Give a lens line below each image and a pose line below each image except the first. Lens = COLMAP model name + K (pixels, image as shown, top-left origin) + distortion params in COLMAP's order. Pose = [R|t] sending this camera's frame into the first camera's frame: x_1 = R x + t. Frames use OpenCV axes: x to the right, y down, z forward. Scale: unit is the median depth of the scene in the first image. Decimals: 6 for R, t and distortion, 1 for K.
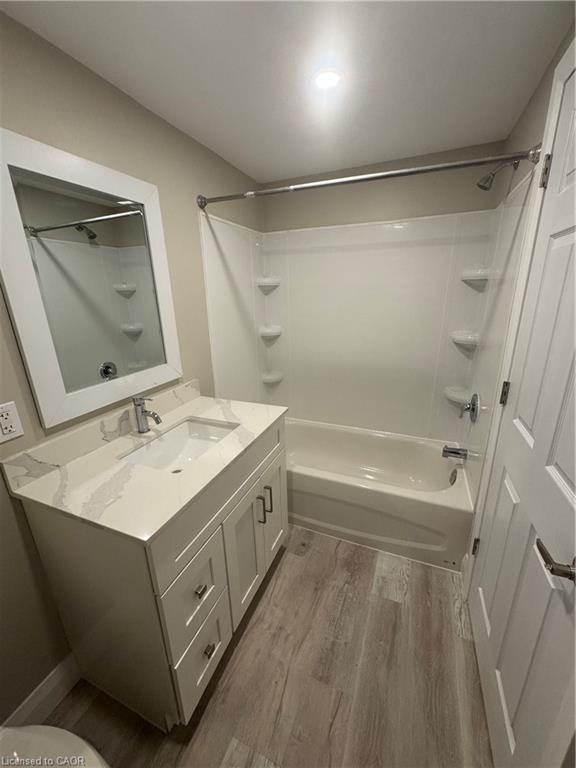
lens RADIAL K [[305.4, 0, 288.0], [0, 305.4, 384.0], [0, 0, 1]] dist [-0.001134, 0.000097]
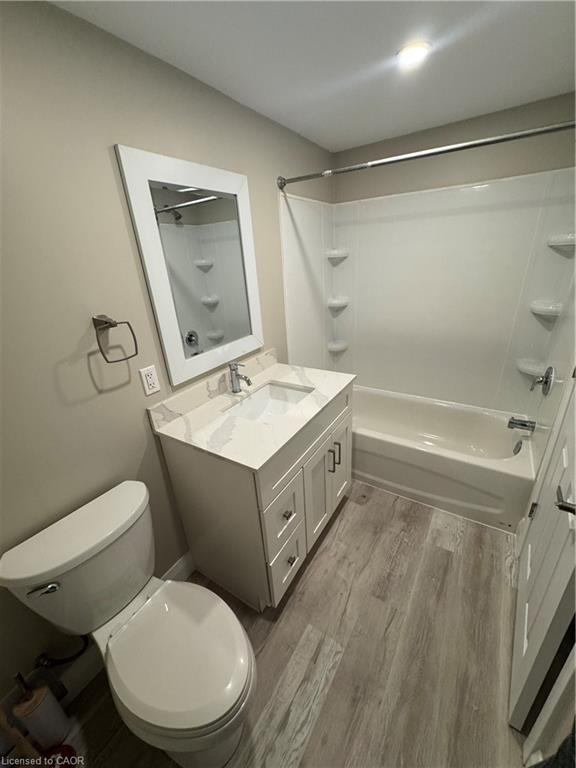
lens RADIAL K [[305.4, 0, 288.0], [0, 305.4, 384.0], [0, 0, 1]] dist [-0.001134, 0.000097]
pose [[0.983724, 0.033624, -0.176510, -0.050294], [-0.014175, 0.993796, 0.110311, -0.010738], [0.179124, -0.106014, 0.978098, -0.140235]]
